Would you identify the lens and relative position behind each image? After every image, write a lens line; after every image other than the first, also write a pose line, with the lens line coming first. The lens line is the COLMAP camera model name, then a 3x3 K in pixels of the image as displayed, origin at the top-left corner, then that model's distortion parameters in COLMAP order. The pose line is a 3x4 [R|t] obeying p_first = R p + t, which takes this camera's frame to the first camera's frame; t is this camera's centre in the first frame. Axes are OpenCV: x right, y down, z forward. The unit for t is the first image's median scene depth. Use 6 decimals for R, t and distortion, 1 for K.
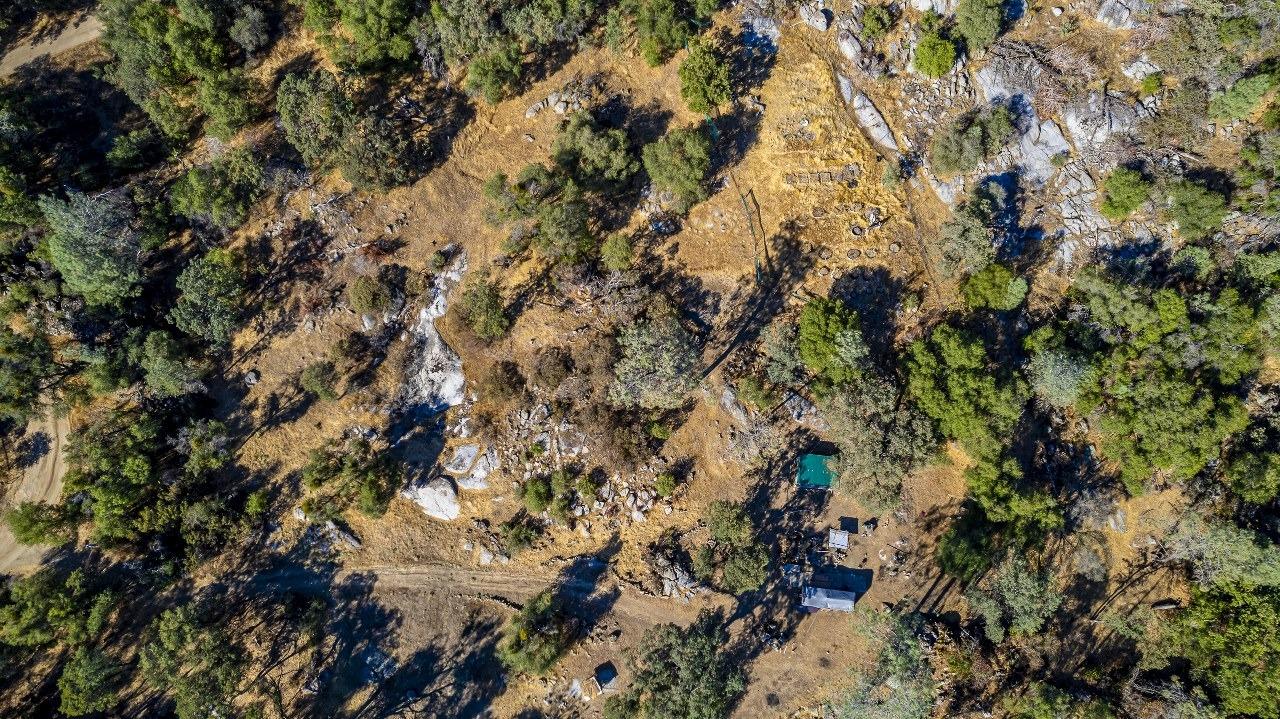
lens RADIAL K [[819.7, 0, 640.0], [0, 819.7, 359.5], [0, 0, 1]] dist [-0.080059, 0.090234]
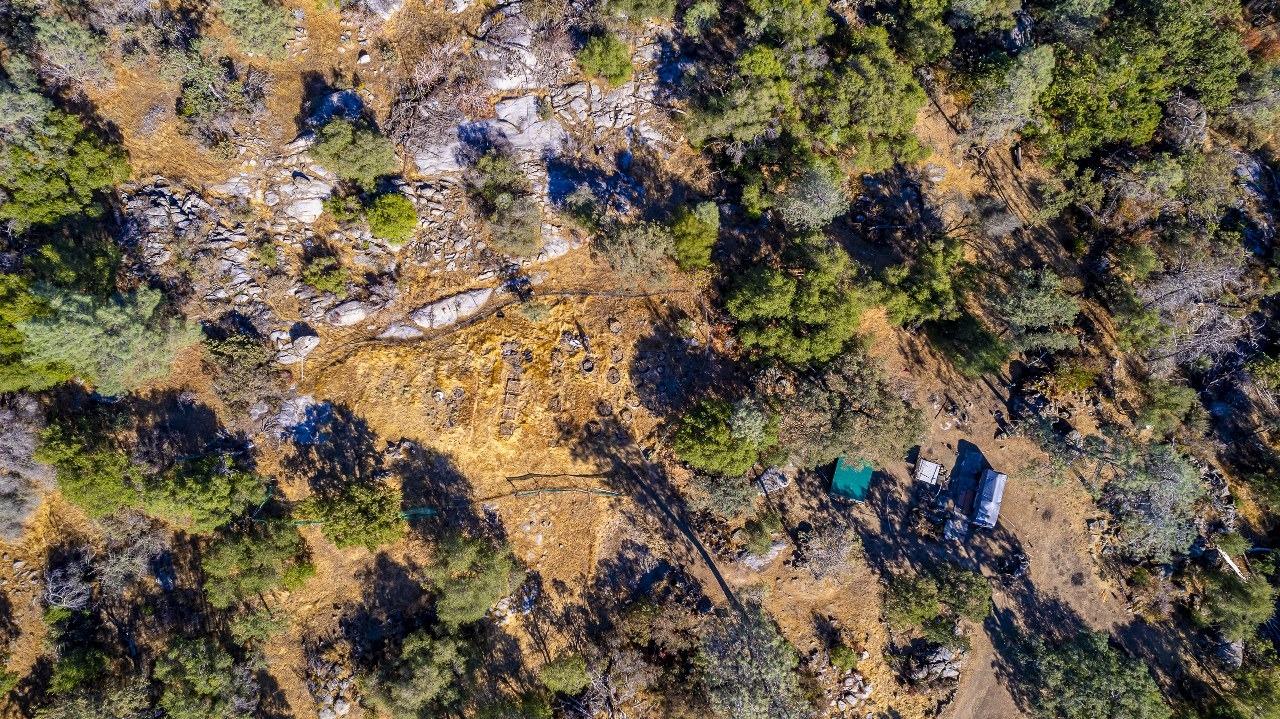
lens RADIAL K [[819.7, 0, 640.0], [0, 819.7, 359.5], [0, 0, 1]] dist [-0.080059, 0.090234]
pose [[0.189289, -0.966326, 0.174307, 0.137386], [0.948462, 0.225881, 0.222257, -0.295707], [-0.254146, 0.123253, 0.959280, 0.182638]]
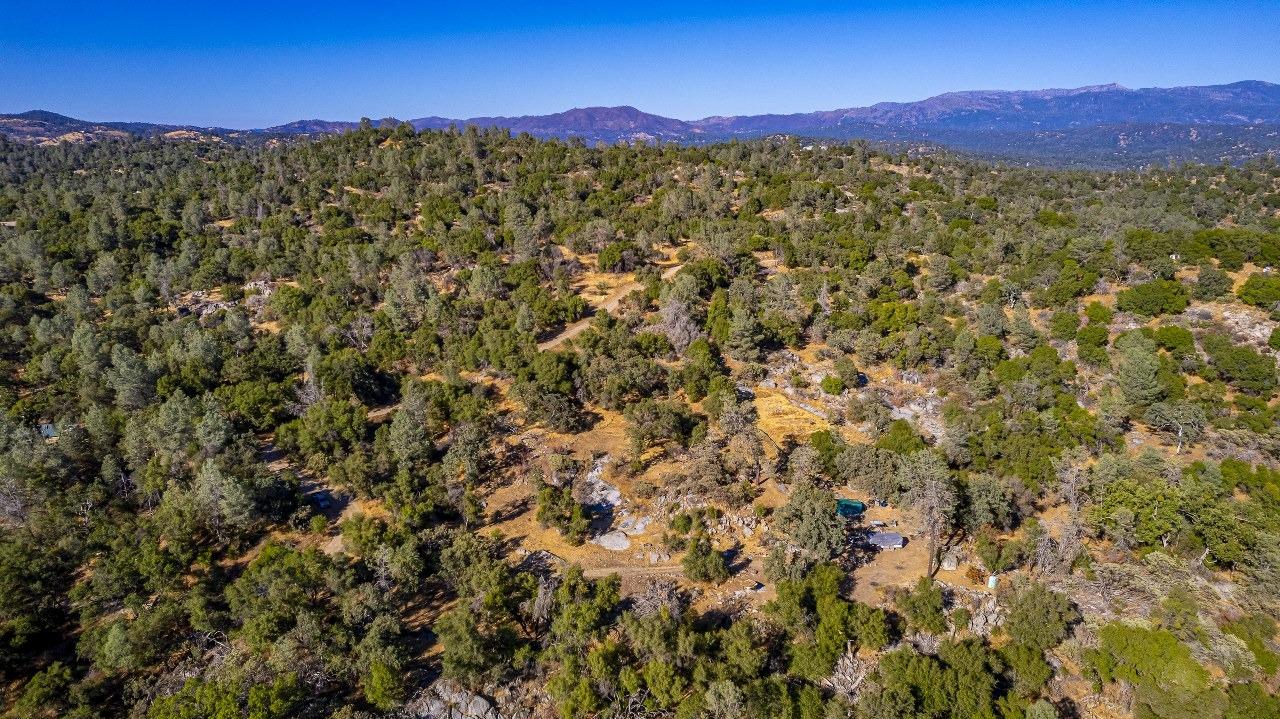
lens RADIAL K [[819.7, 0, 640.0], [0, 819.7, 359.5], [0, 0, 1]] dist [-0.080059, 0.090234]
pose [[0.988676, -0.047051, 0.142499, -0.391370], [0.147037, 0.493531, -0.857209, 1.270409], [-0.029995, 0.868454, 0.494861, -0.030056]]
